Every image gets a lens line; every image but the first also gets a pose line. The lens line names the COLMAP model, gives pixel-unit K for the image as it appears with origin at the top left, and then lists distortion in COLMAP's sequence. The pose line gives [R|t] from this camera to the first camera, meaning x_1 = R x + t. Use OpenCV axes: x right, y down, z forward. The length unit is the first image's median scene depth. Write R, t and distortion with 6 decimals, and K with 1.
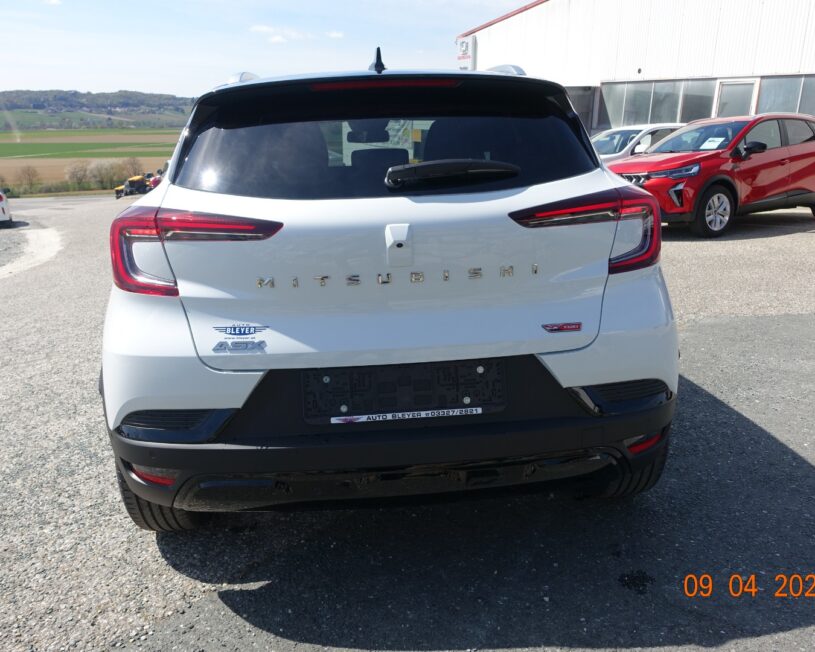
lens RADIAL K [[683.8, 0, 409.3], [0, 683.8, 325.3], [0, 0, 1]] dist [-0.006610, -0.008371]
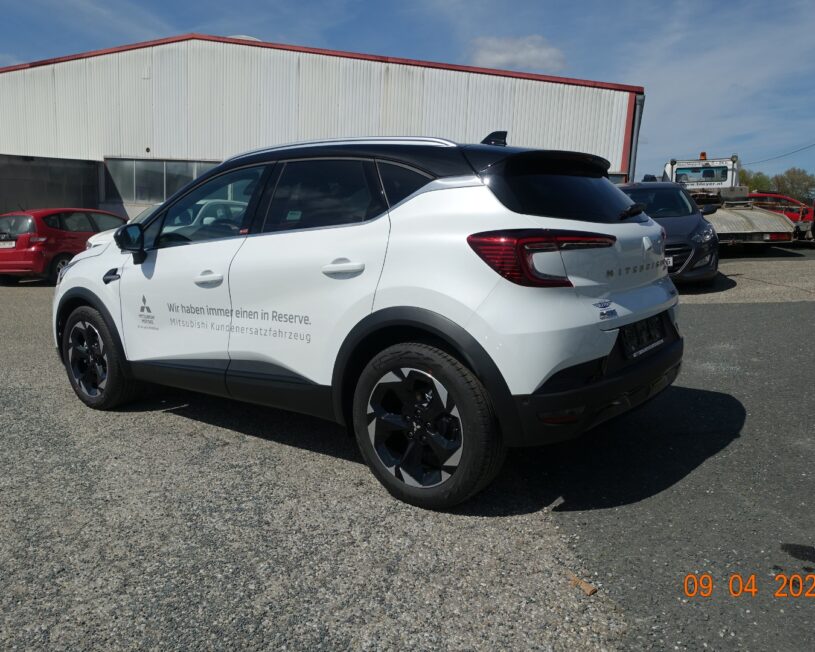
lens RADIAL K [[683.8, 0, 410.2], [0, 683.8, 326.7], [0, 0, 1]] dist [-0.006610, -0.008371]
pose [[0.675860, -0.099239, 0.730318, -1.432449], [0.178758, 0.983379, -0.031802, 0.023515], [-0.715024, 0.152044, 0.682366, 0.217785]]
